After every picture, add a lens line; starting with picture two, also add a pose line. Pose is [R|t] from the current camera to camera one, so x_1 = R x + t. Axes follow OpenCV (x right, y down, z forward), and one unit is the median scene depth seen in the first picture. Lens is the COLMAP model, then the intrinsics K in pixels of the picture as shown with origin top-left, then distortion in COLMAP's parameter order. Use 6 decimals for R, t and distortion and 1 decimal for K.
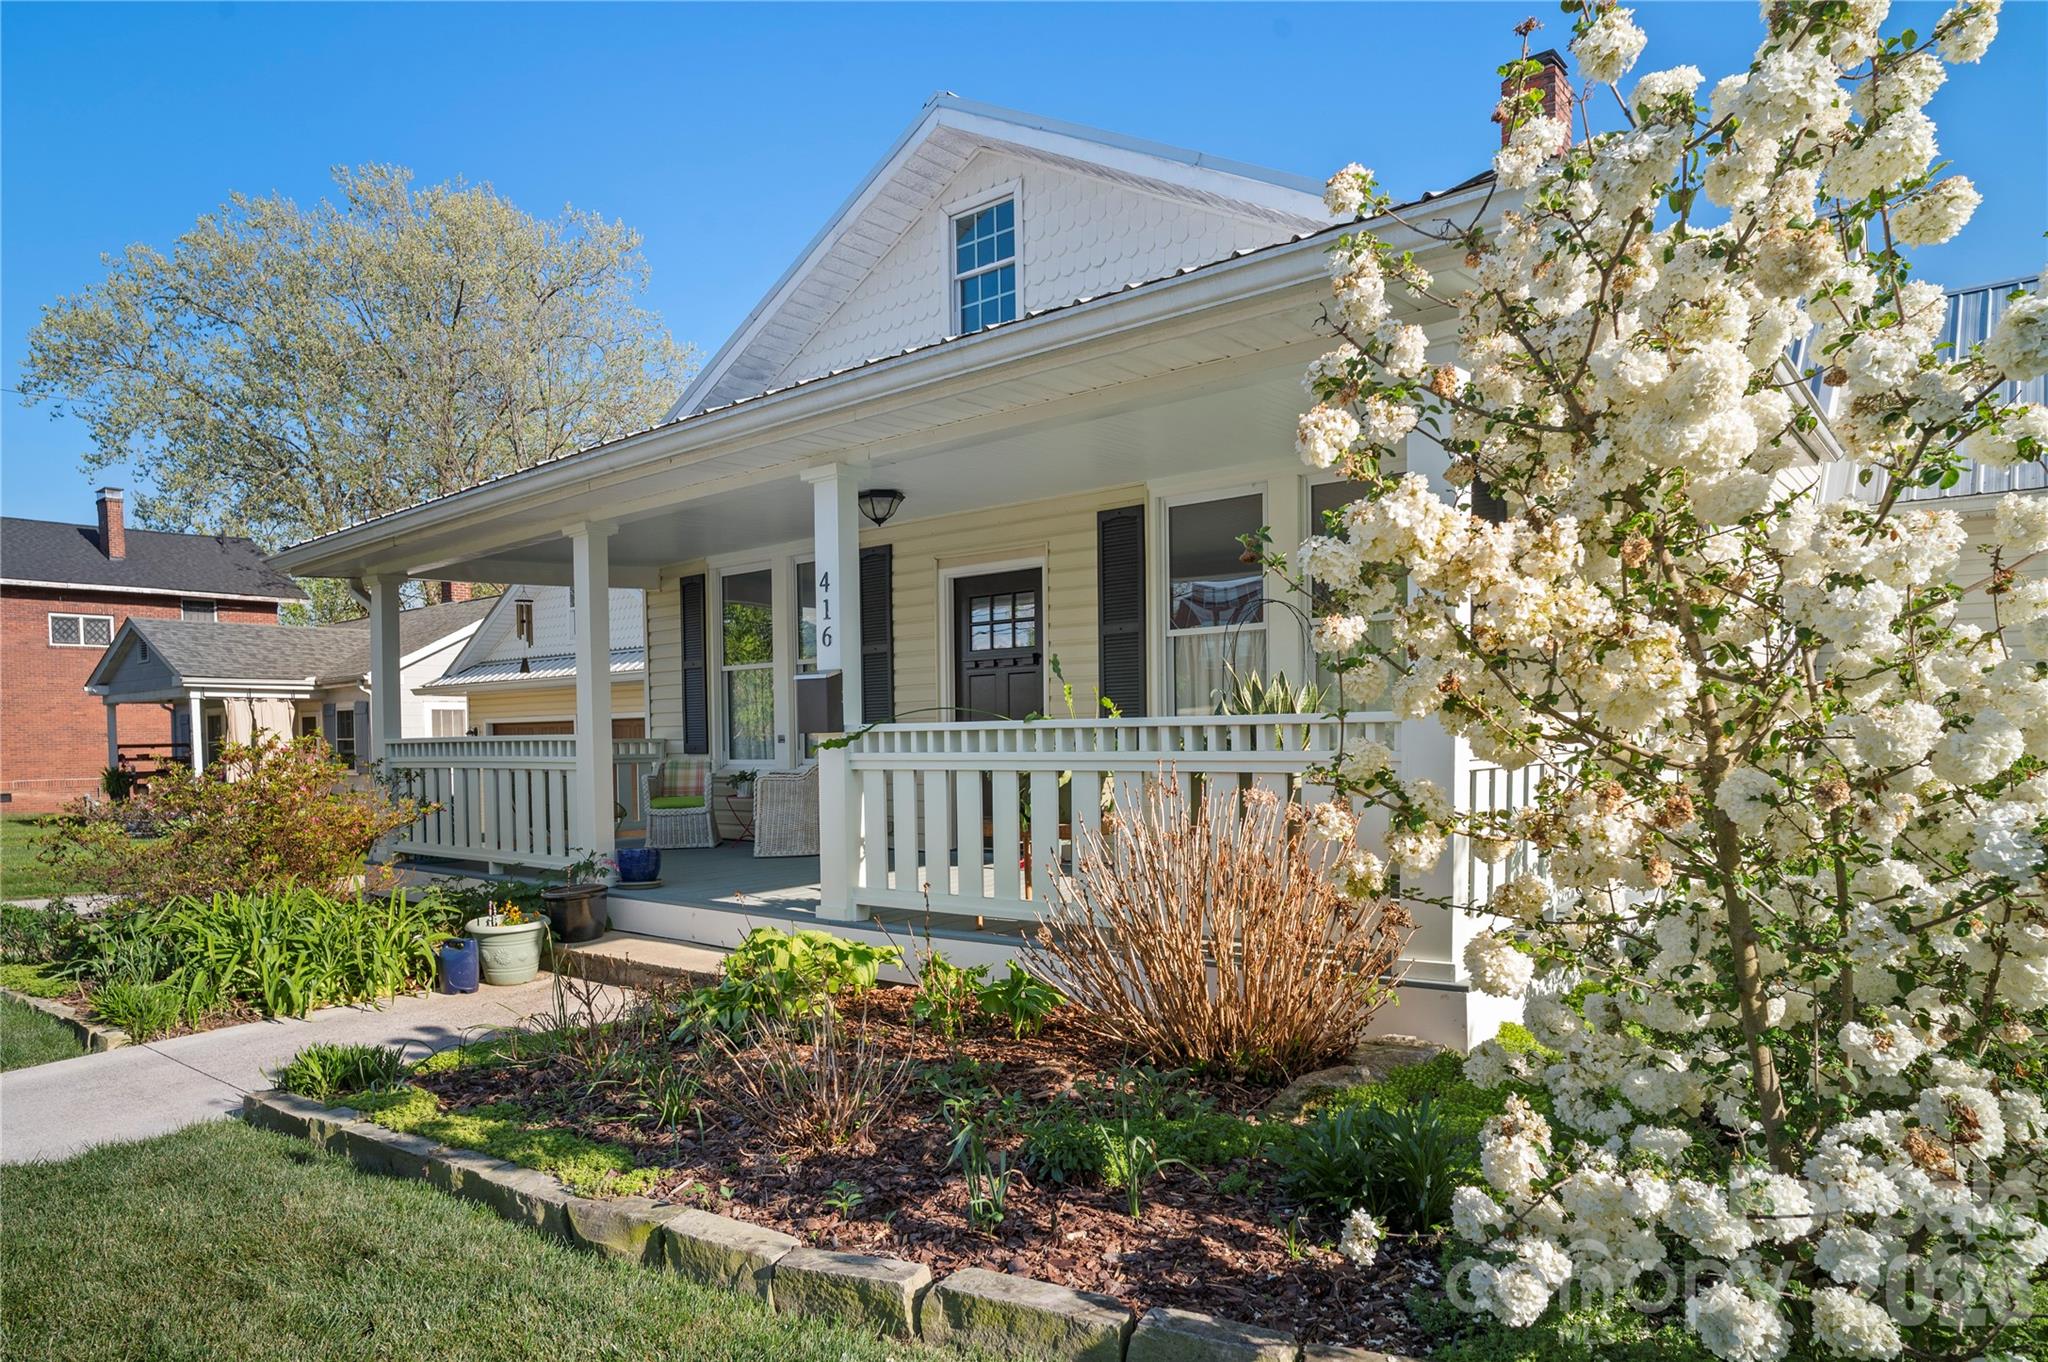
lens RADIAL K [[1249.8, 0, 1004.3], [0, 1249.8, 783.3], [0, 0, 1]] dist [-0.052647, 0.024691]
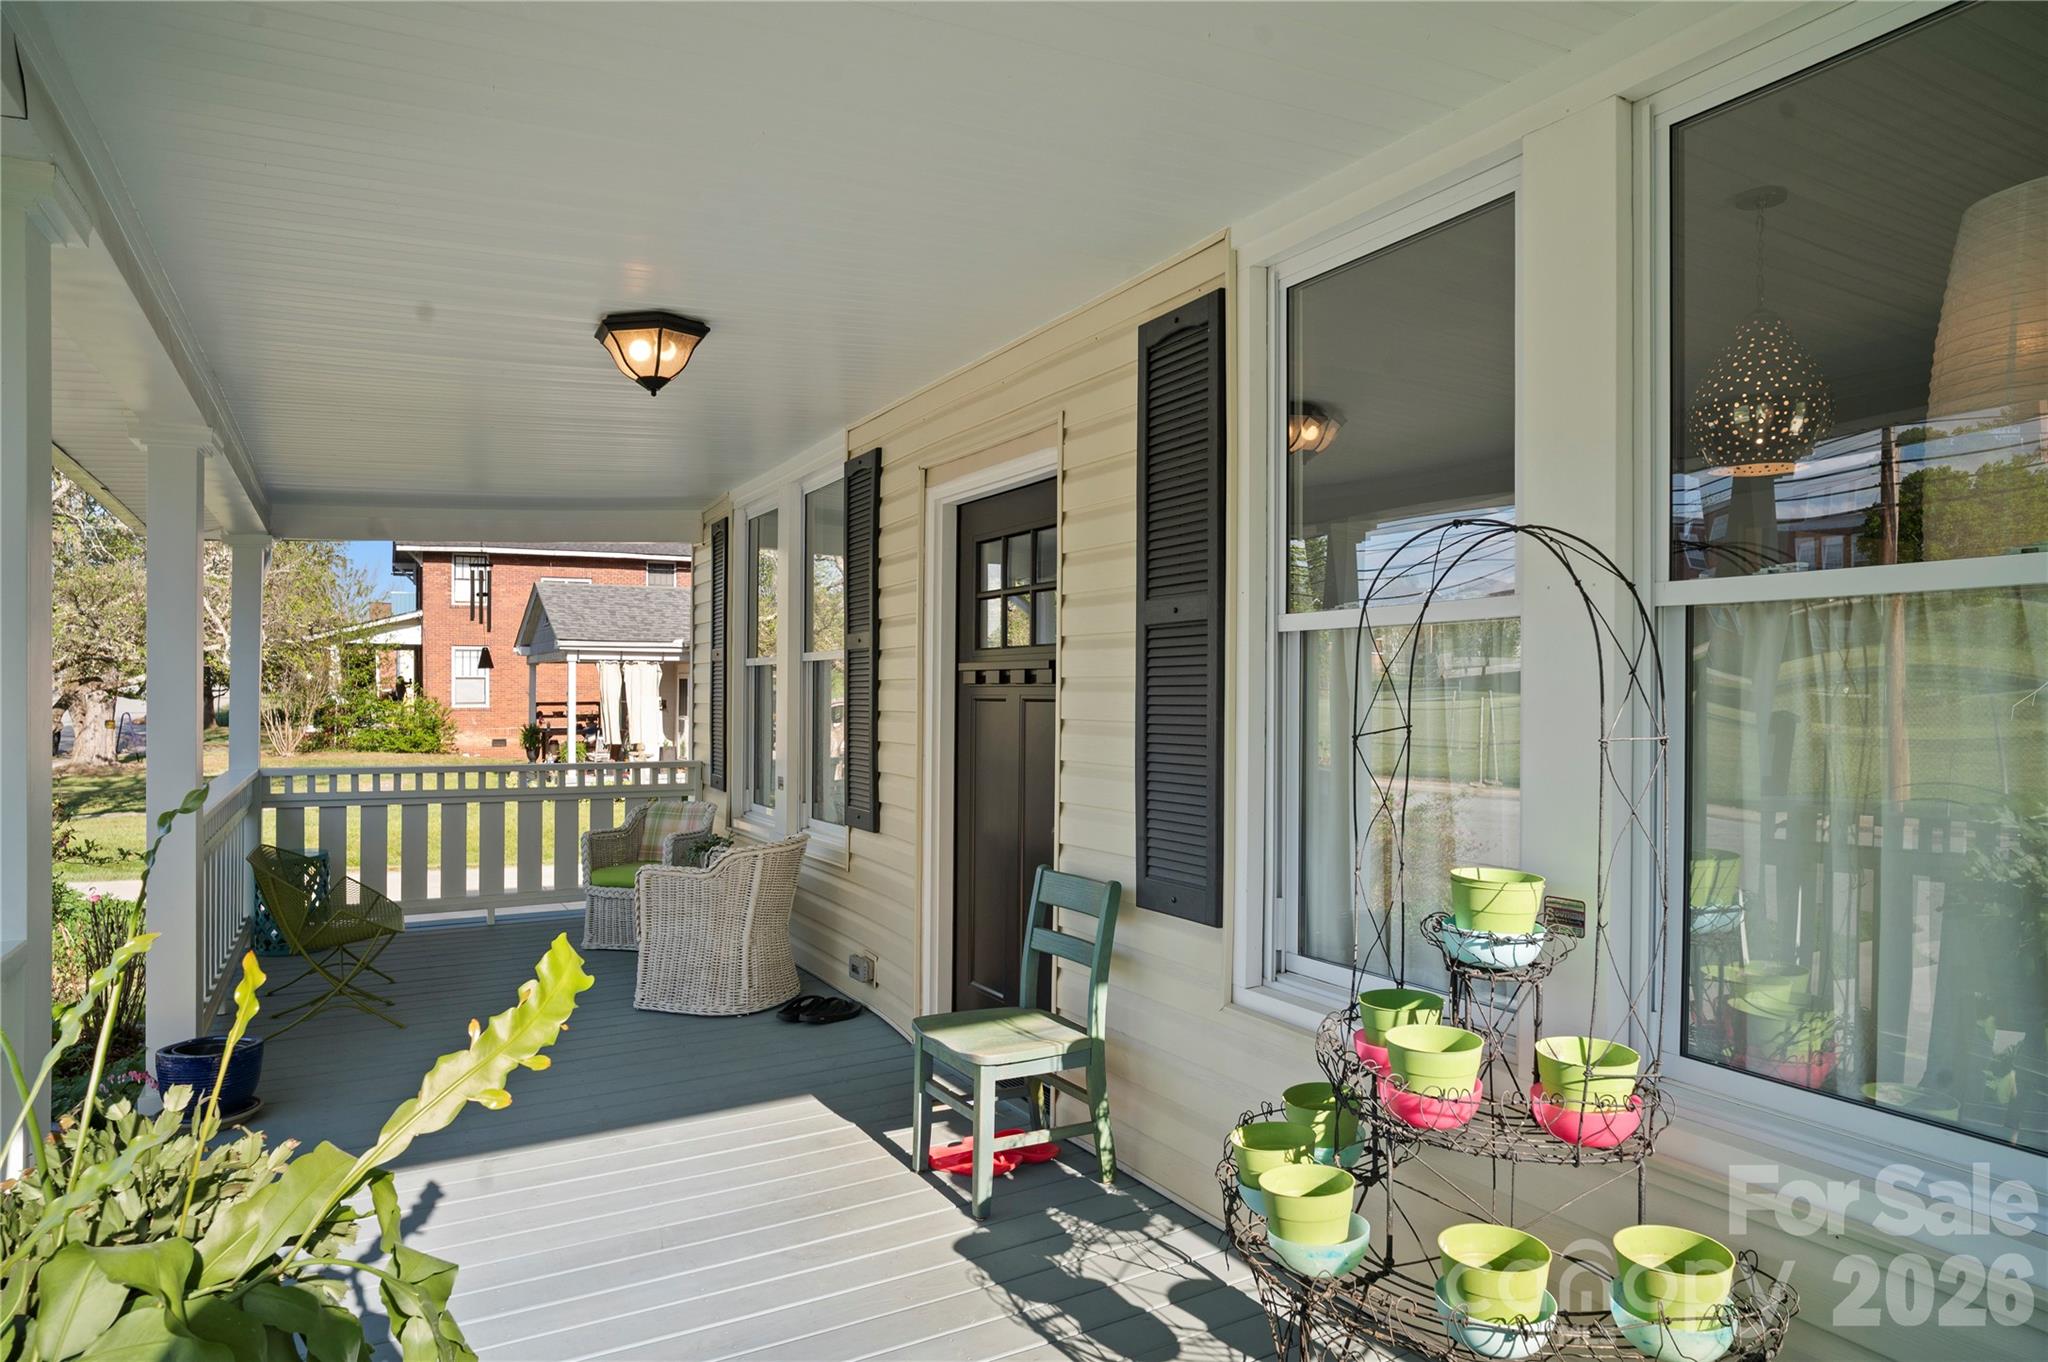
lens RADIAL K [[1249.8, 0, 1016.4], [0, 1249.8, 687.2], [0, 0, 1]] dist [-0.052647, 0.024691]
pose [[0.926540, 0.014497, -0.375916, 0.177924], [-0.027934, 0.999150, -0.030318, -0.077329], [0.375157, 0.038592, 0.926158, 0.556013]]
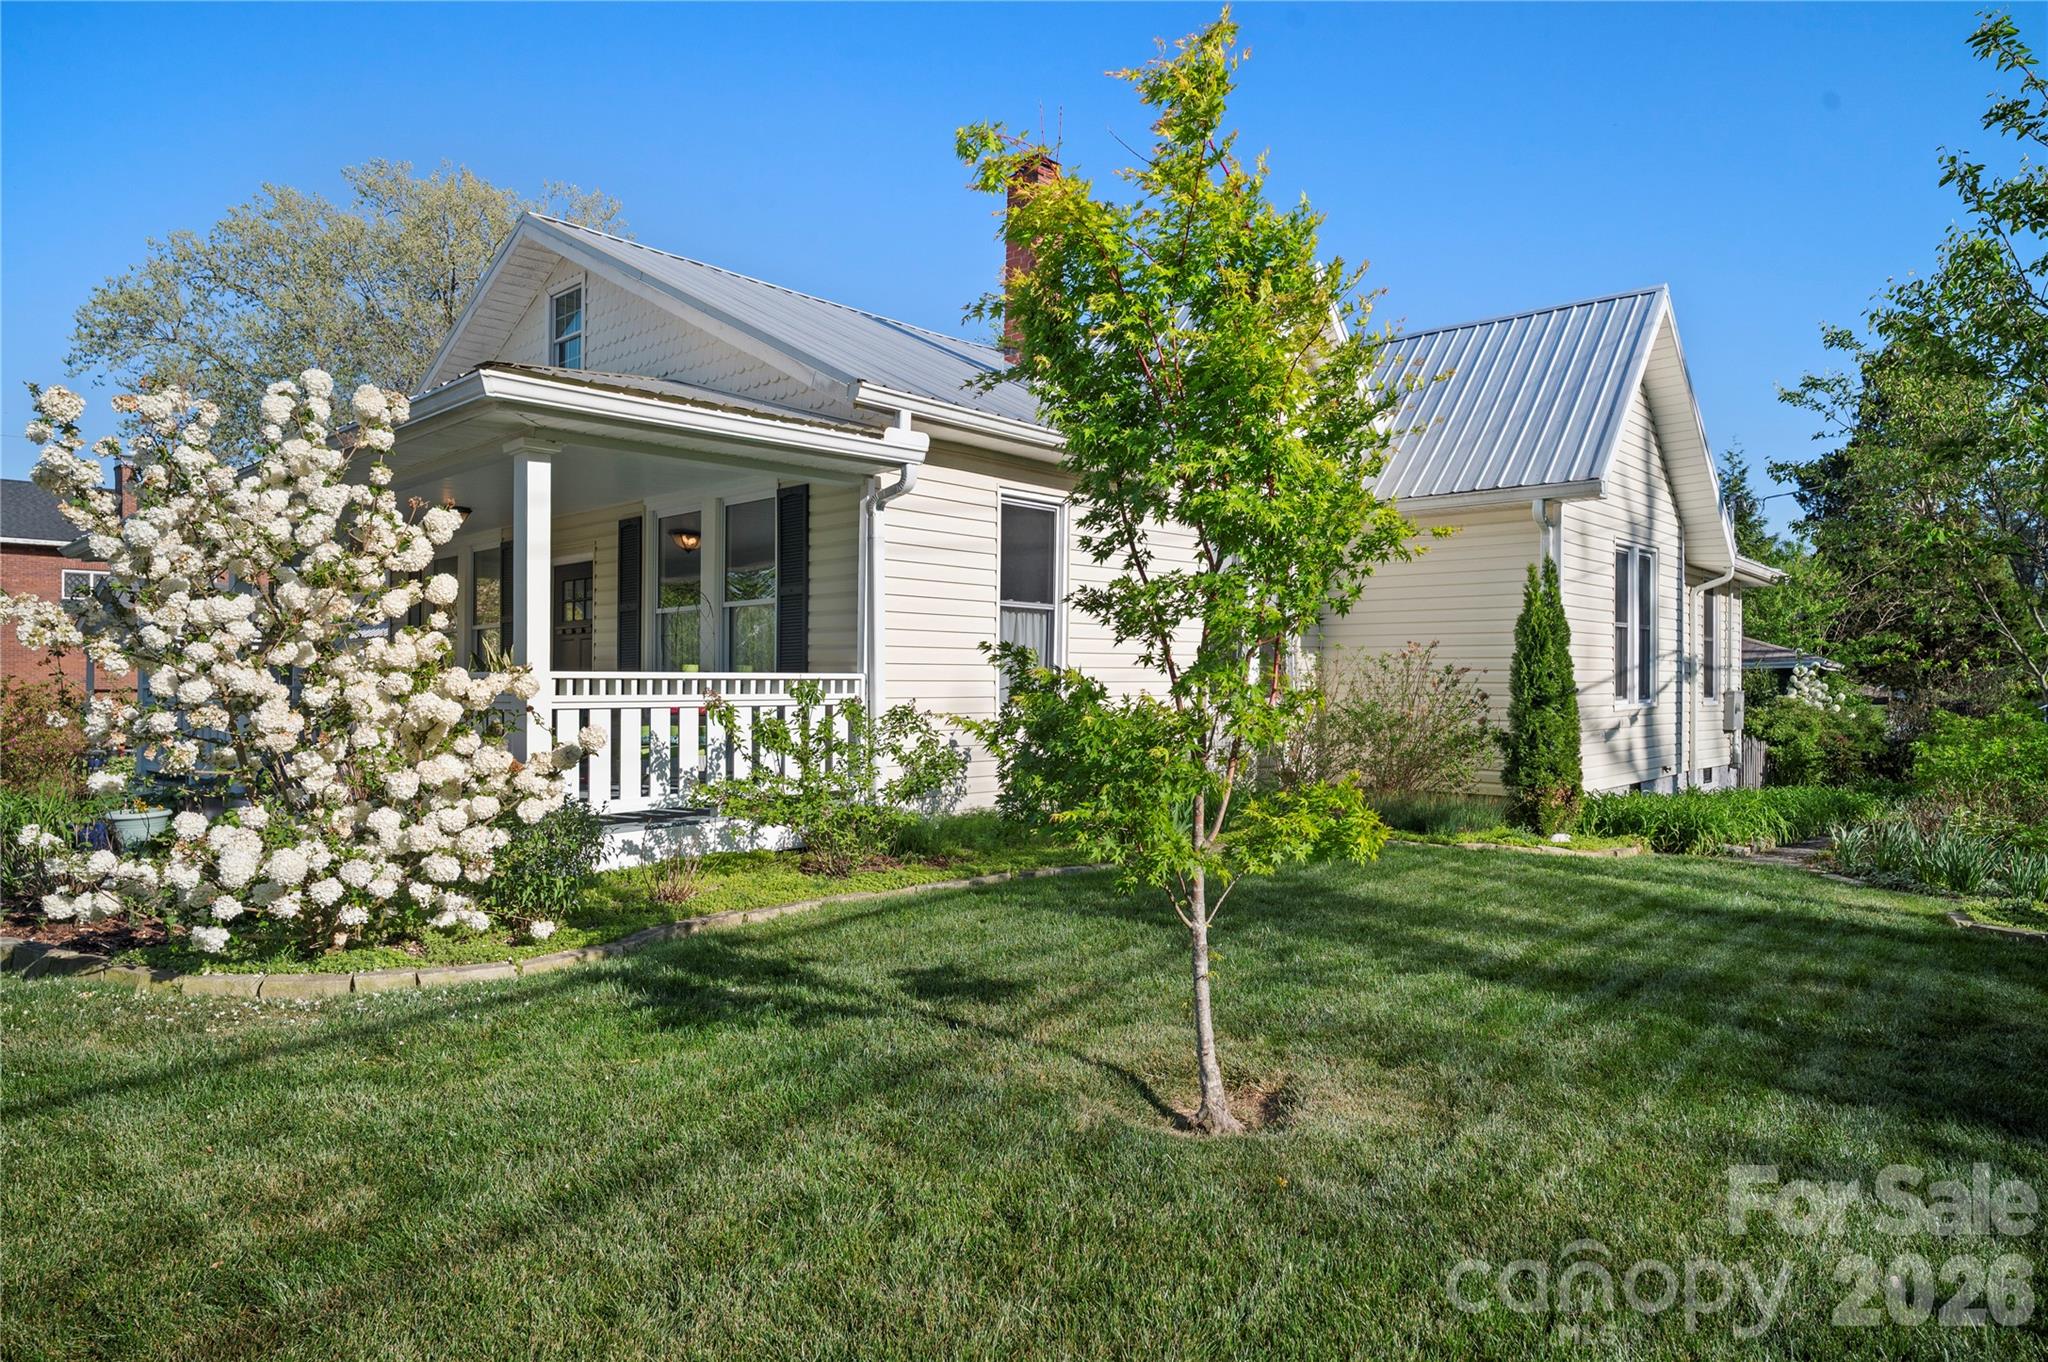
lens RADIAL K [[1249.8, 0, 1049.5], [0, 1249.8, 696.3], [0, 0, 1]] dist [-0.052647, 0.024691]
pose [[0.999583, 0.008070, -0.027725, 0.535603], [-0.008892, 0.999521, -0.029657, 0.008680], [0.027473, 0.029891, 0.999176, -0.305727]]
